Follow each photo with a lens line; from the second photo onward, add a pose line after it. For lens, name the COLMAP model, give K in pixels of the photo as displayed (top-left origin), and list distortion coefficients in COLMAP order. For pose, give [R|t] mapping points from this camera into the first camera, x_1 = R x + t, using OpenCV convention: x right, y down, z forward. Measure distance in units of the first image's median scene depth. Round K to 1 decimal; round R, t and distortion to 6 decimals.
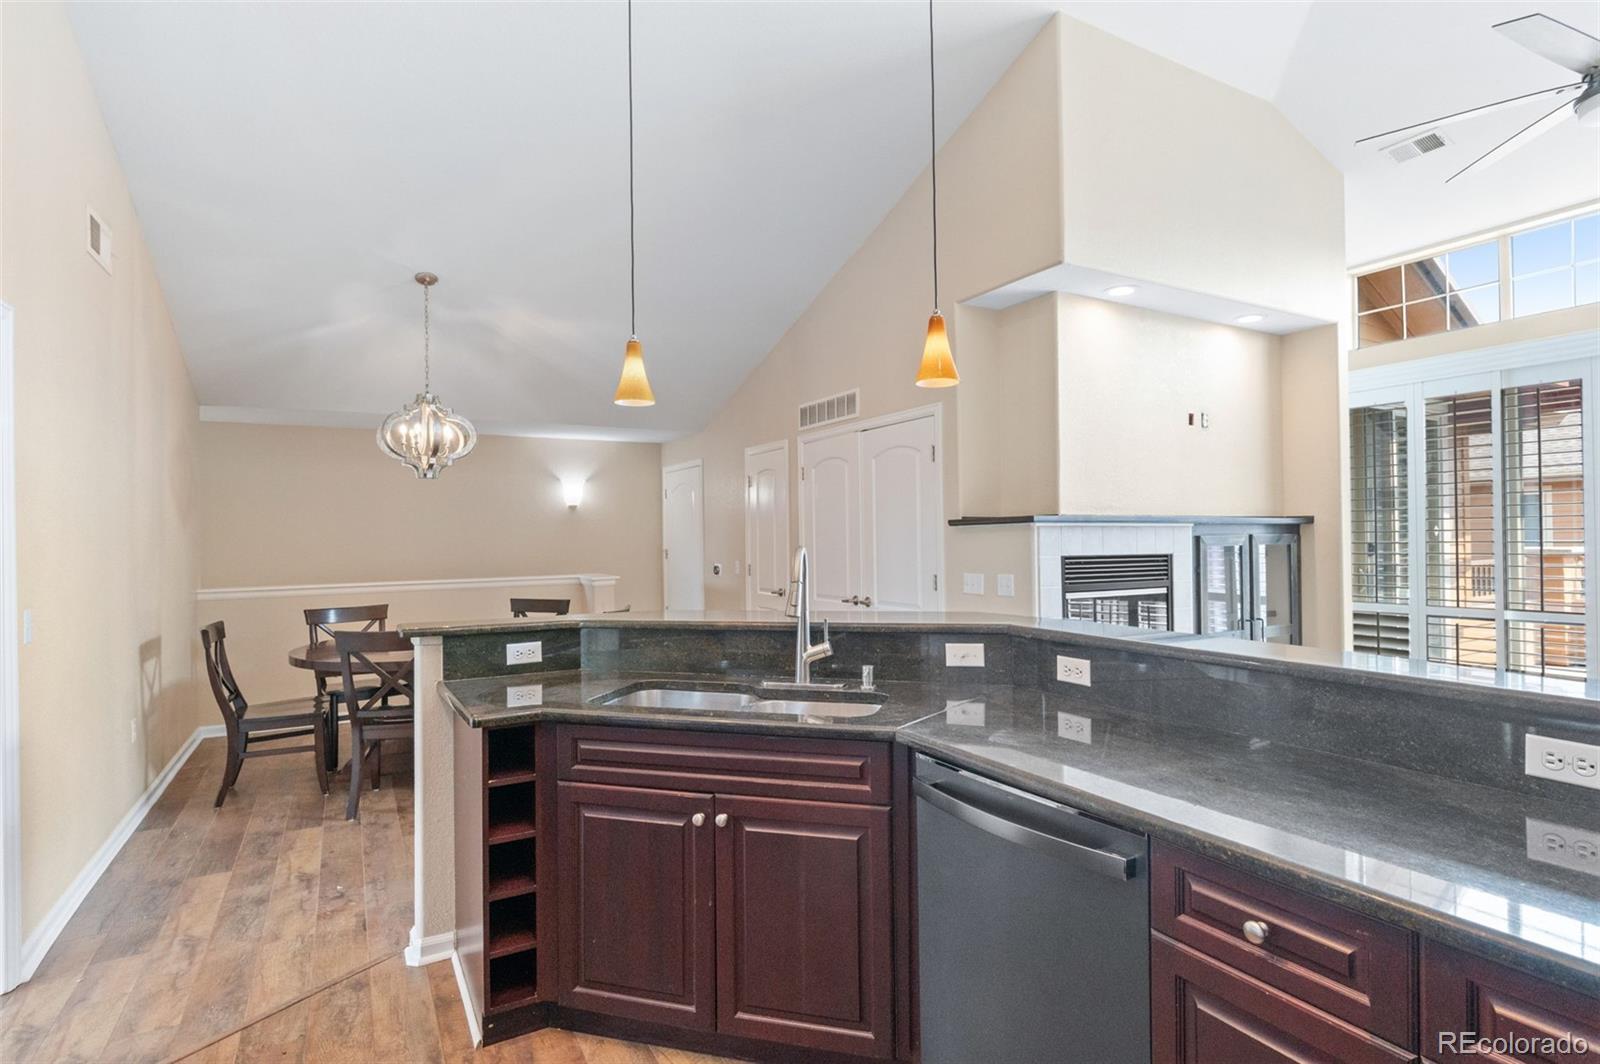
lens RADIAL K [[782.5, 0, 789.1], [0, 782.5, 528.6], [0, 0, 1]] dist [-0.002544, -0.002002]
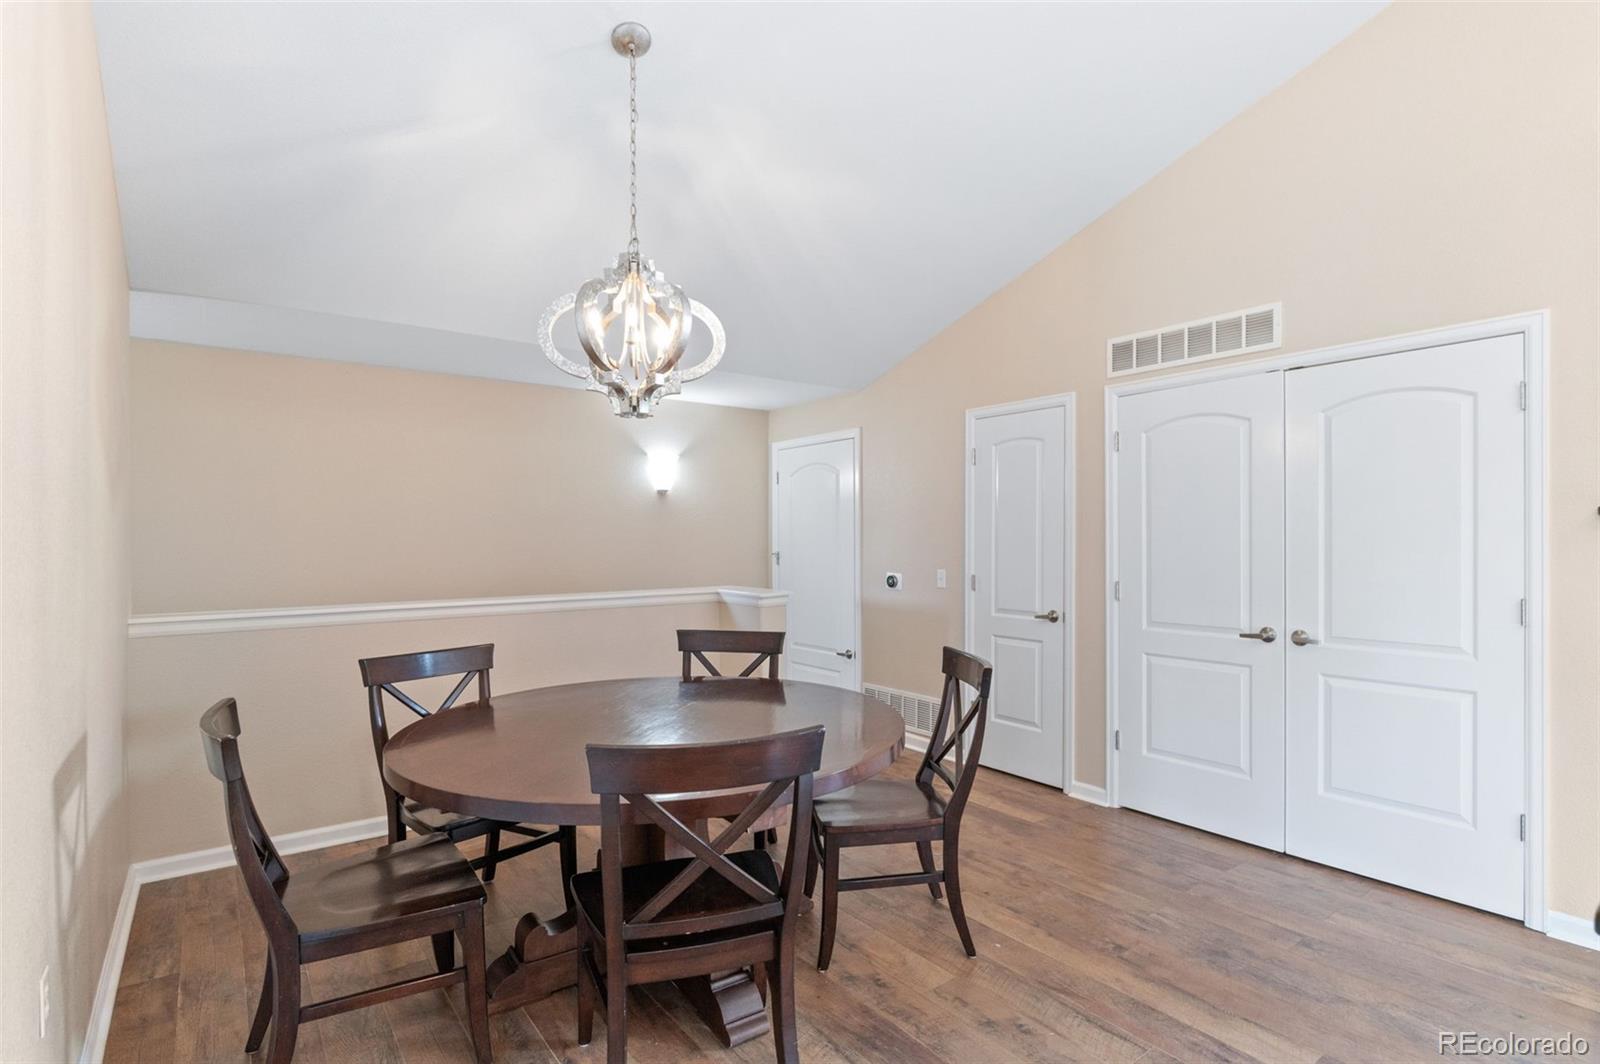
lens RADIAL K [[782.5, 0, 803.1], [0, 782.5, 540.8], [0, 0, 1]] dist [-0.002544, -0.002002]
pose [[0.991659, 0.010071, 0.128495, -0.350089], [-0.011501, 0.999880, 0.010392, 0.011786], [-0.128375, -0.011784, 0.991656, 0.385027]]
